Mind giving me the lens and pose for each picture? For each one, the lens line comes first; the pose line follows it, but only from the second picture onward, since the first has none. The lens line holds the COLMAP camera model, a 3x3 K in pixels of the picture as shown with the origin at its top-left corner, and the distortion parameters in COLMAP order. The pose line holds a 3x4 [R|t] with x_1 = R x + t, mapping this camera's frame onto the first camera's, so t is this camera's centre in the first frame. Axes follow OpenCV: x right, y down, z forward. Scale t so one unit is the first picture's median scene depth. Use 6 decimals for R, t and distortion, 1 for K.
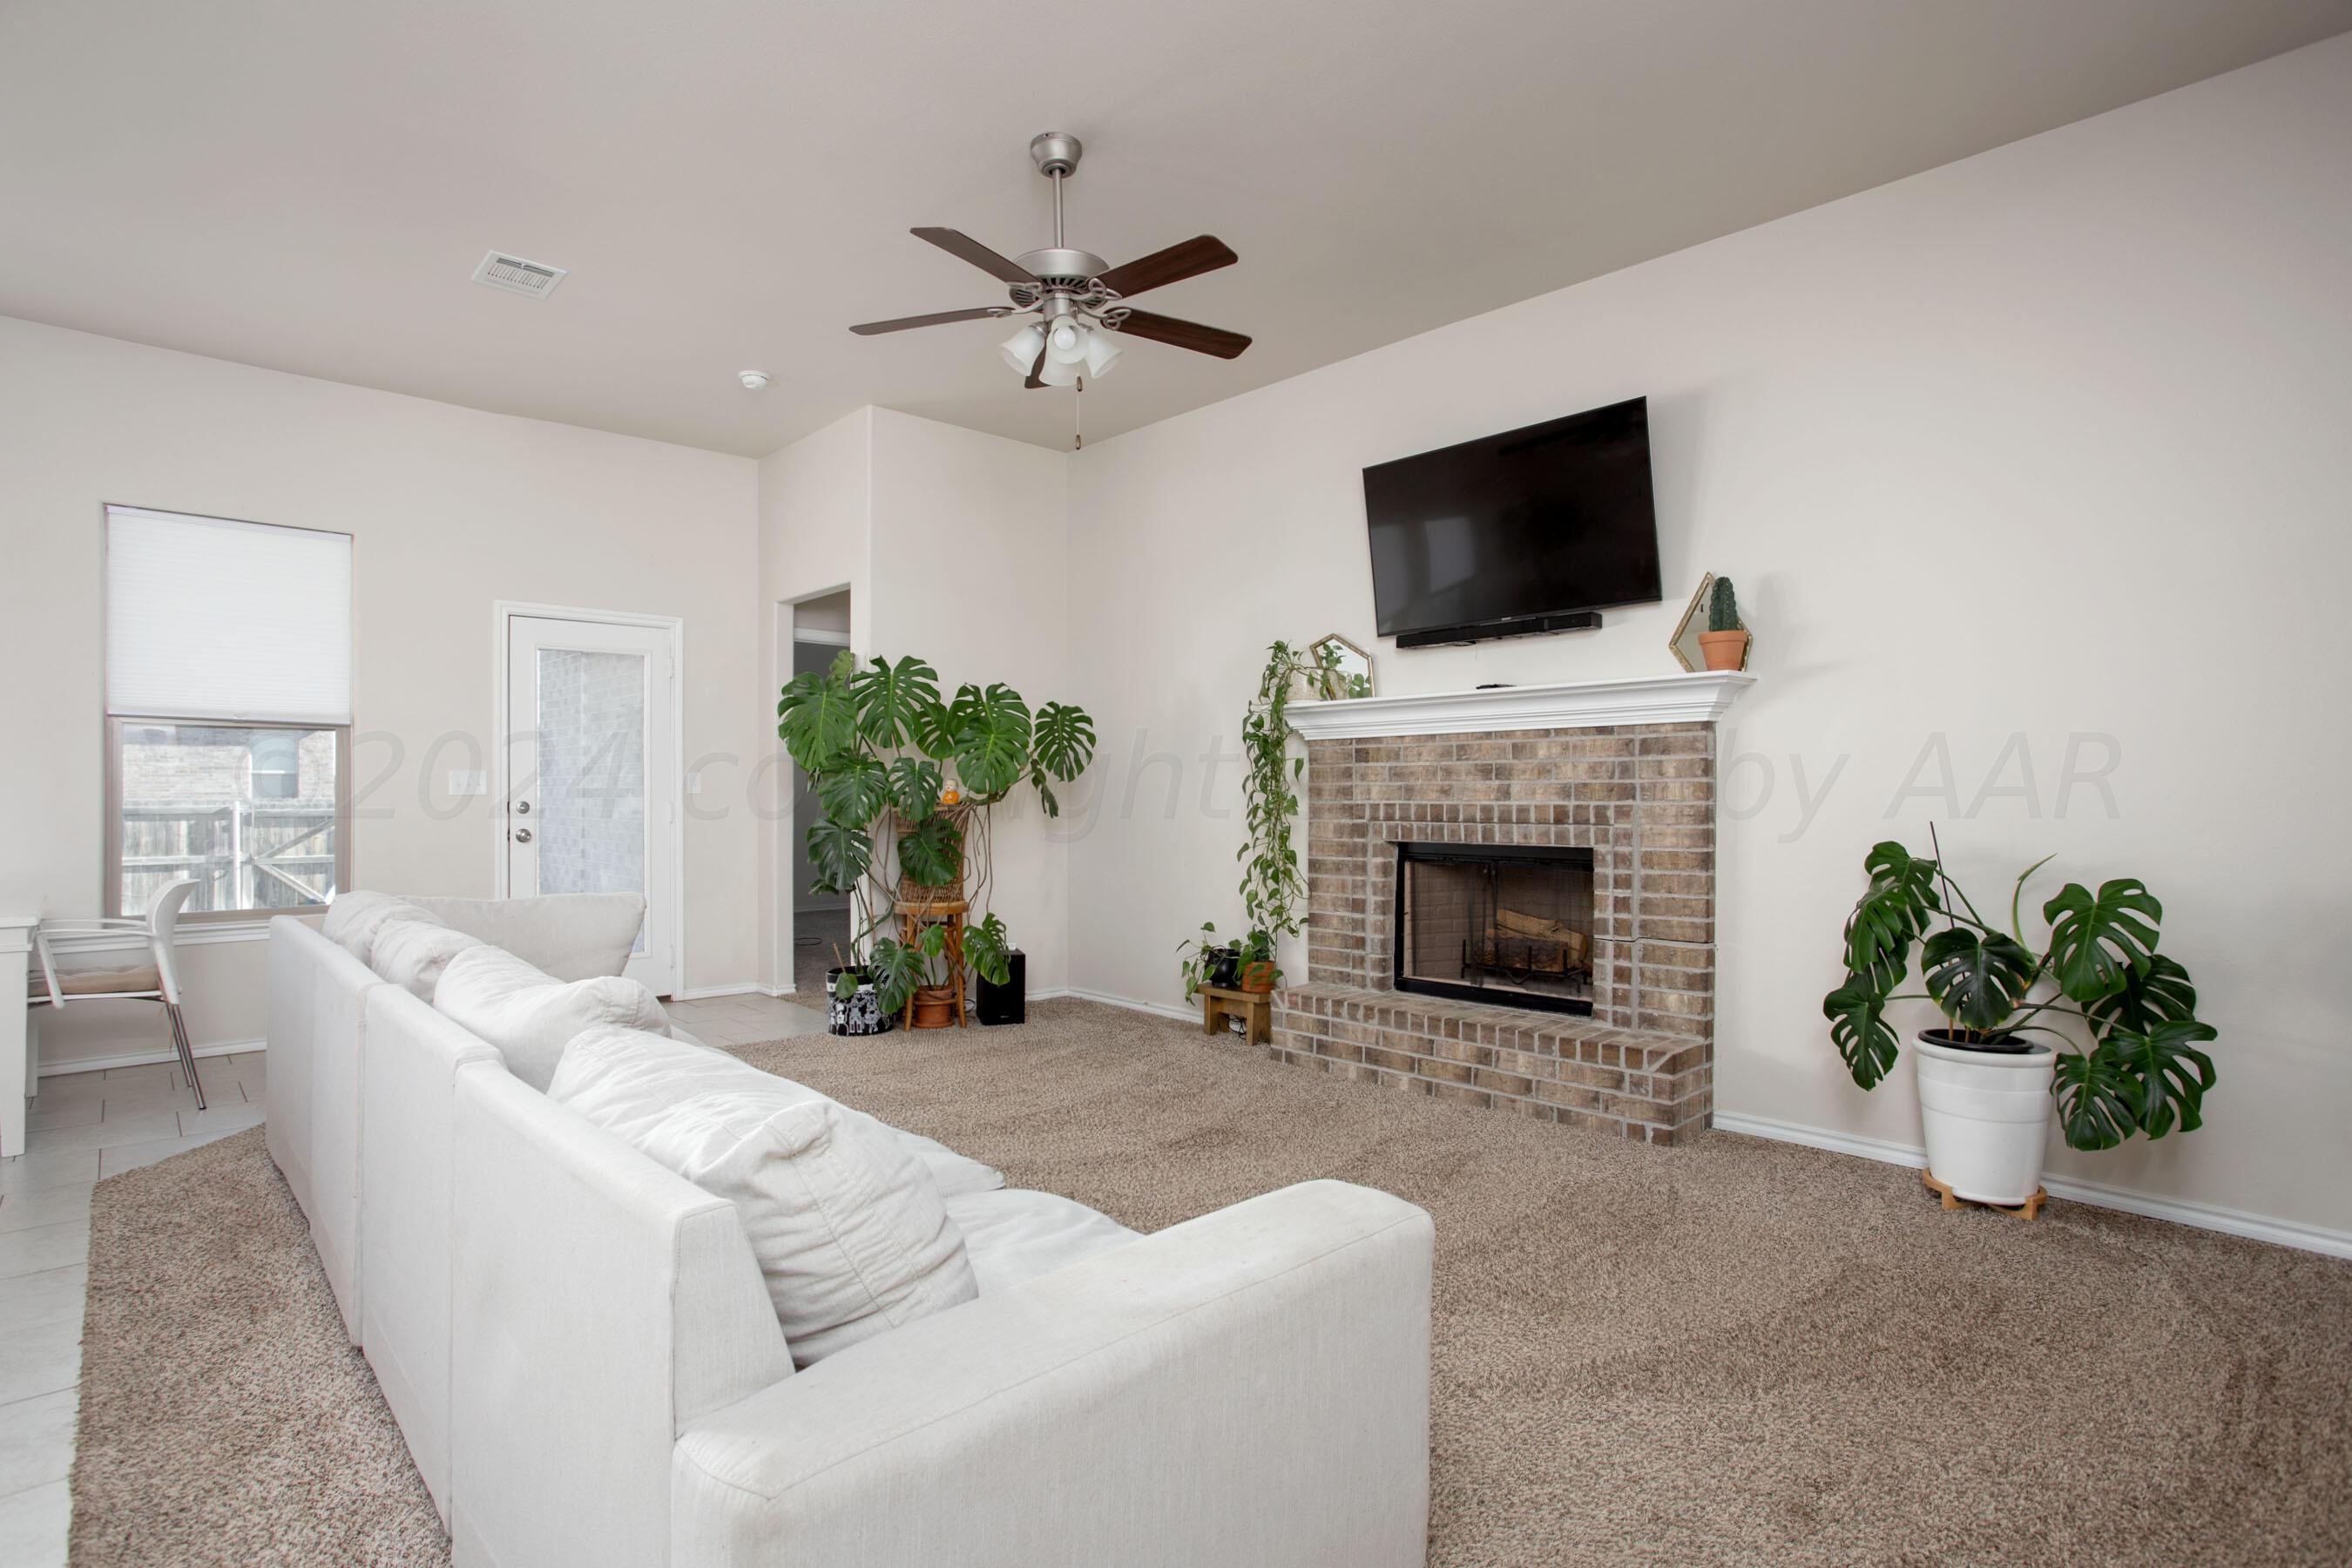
lens RADIAL K [[1194.0, 0, 1174.7], [0, 1194.0, 784.9], [0, 0, 1]] dist [-0.000928, 0.002414]
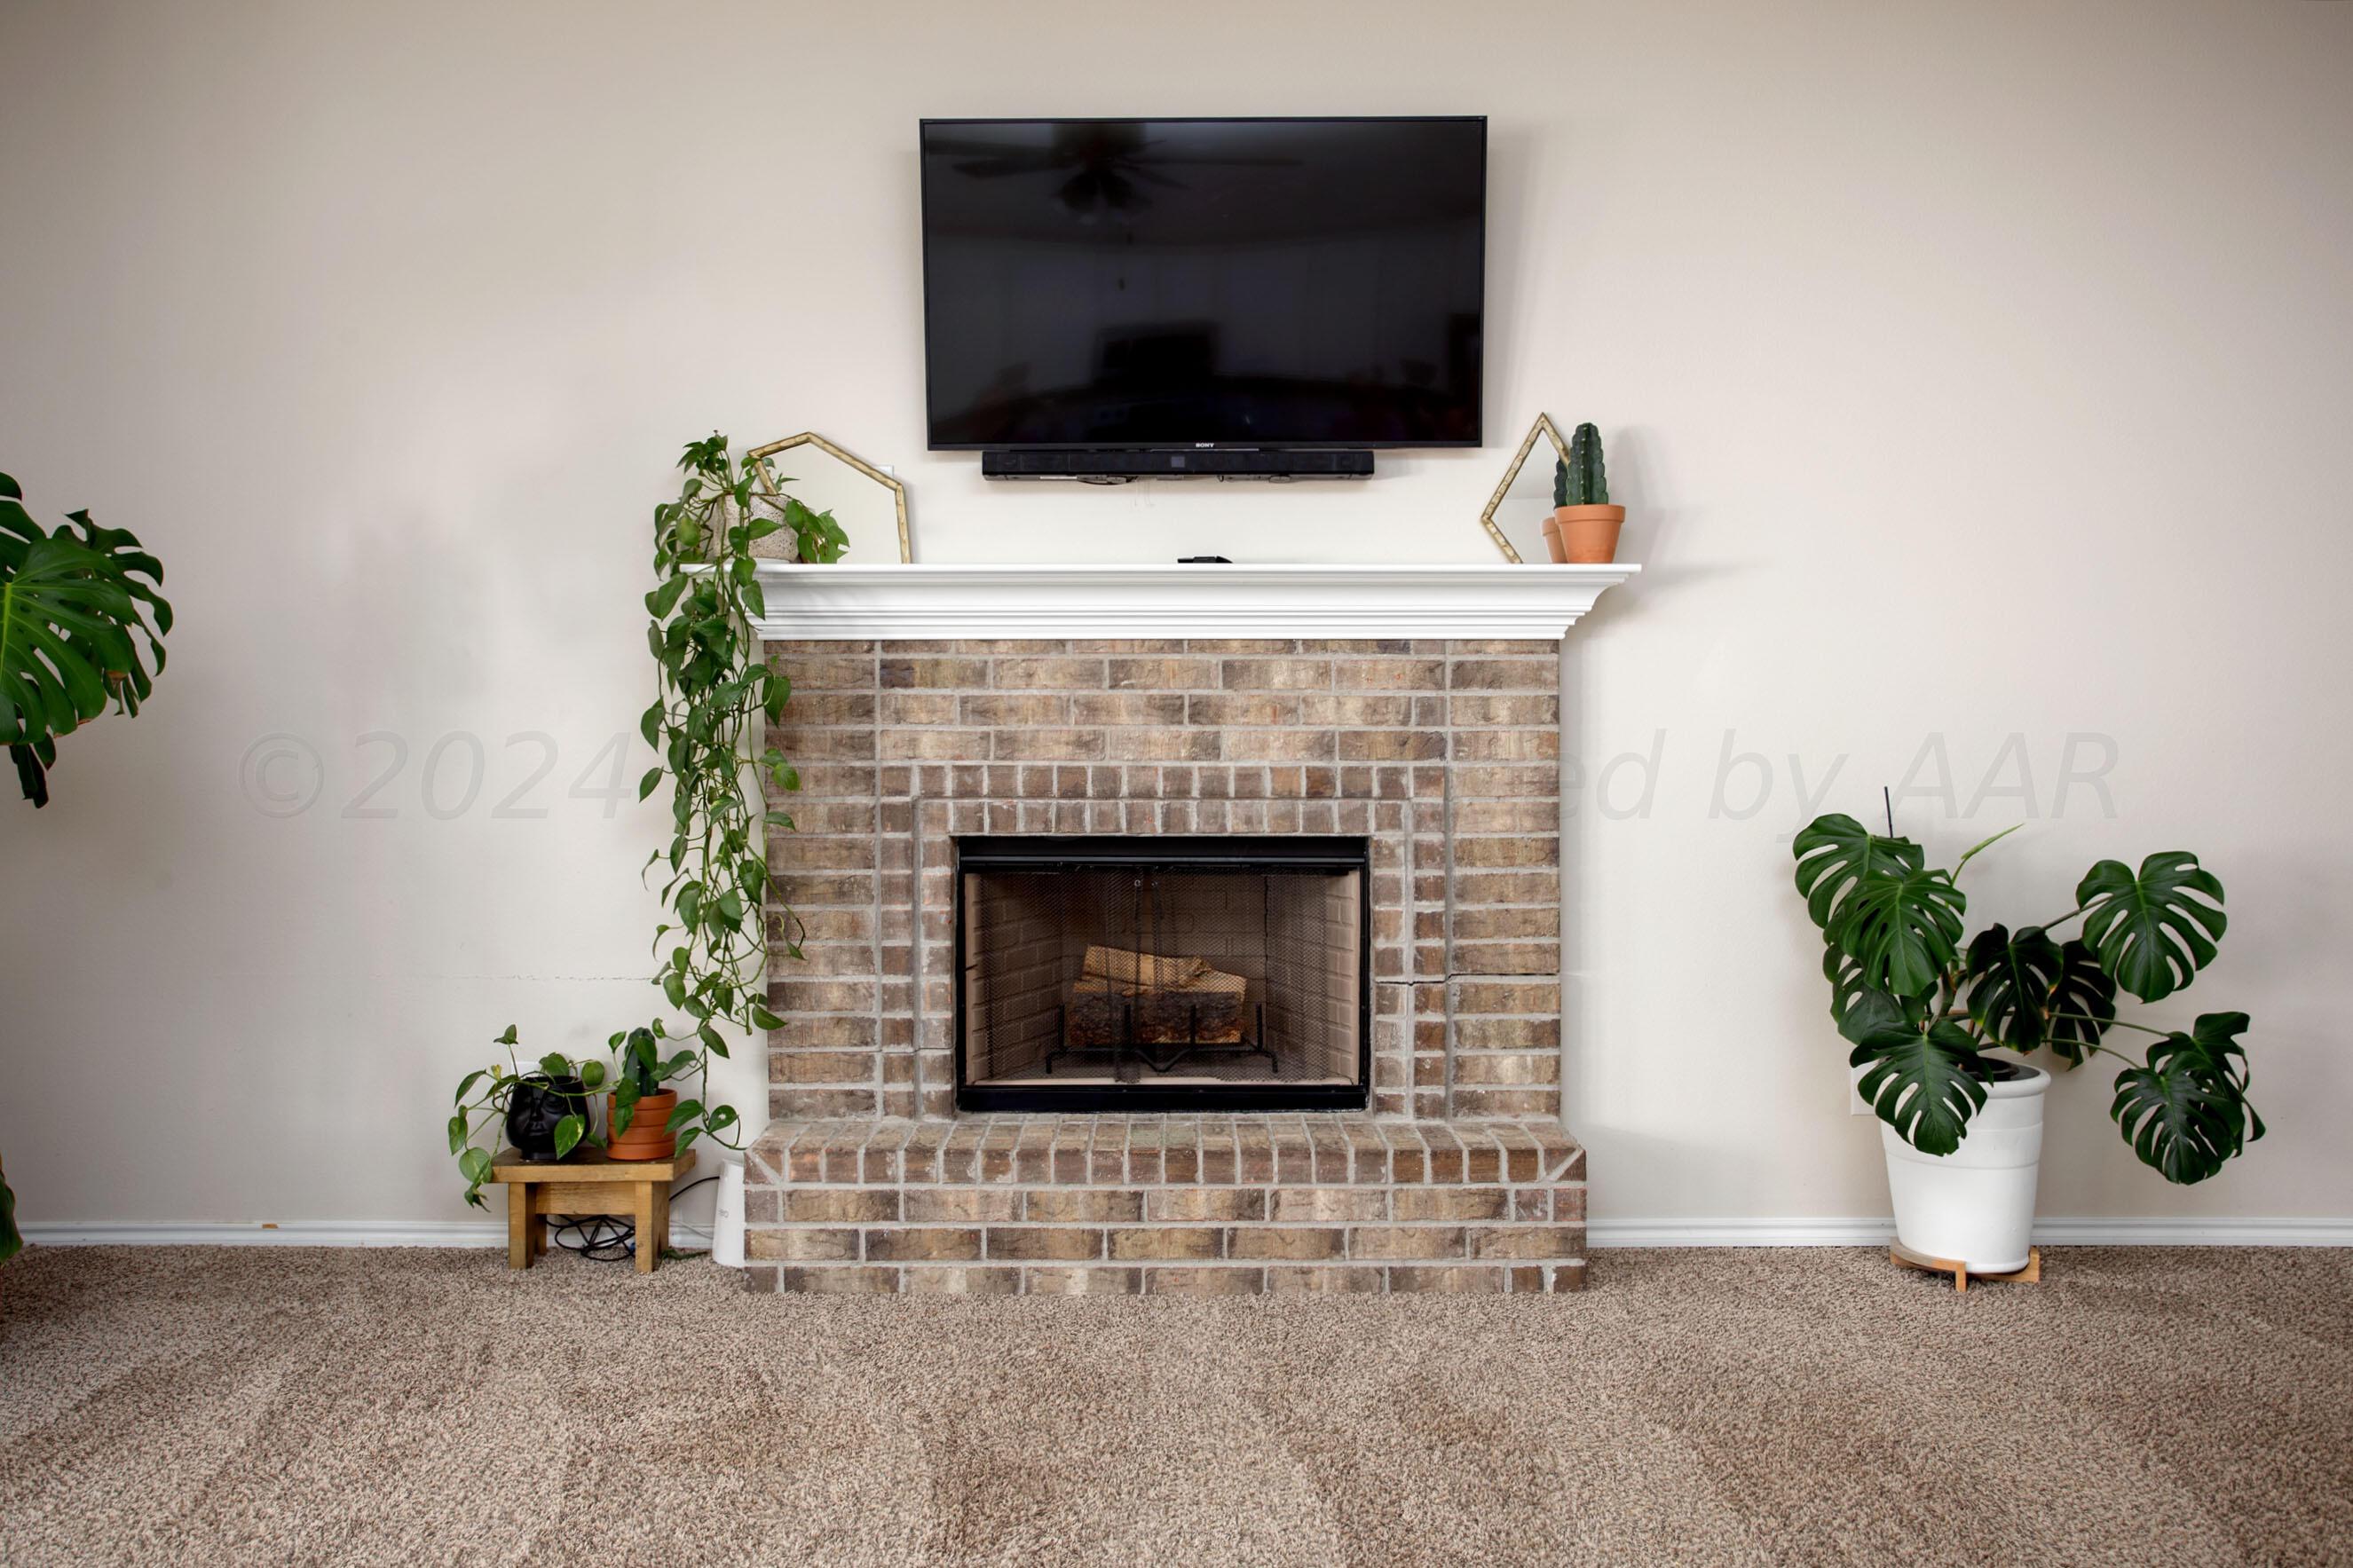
lens RADIAL K [[1721.9, 0, 1174.6], [0, 1721.9, 792.3], [0, 0, 1]] dist [-0.011885, -0.017786]
pose [[0.676533, -0.013097, 0.736296, -0.365200], [-0.007952, 0.999654, 0.025088, 0.008345], [-0.736370, -0.022828, 0.676194, 0.464272]]
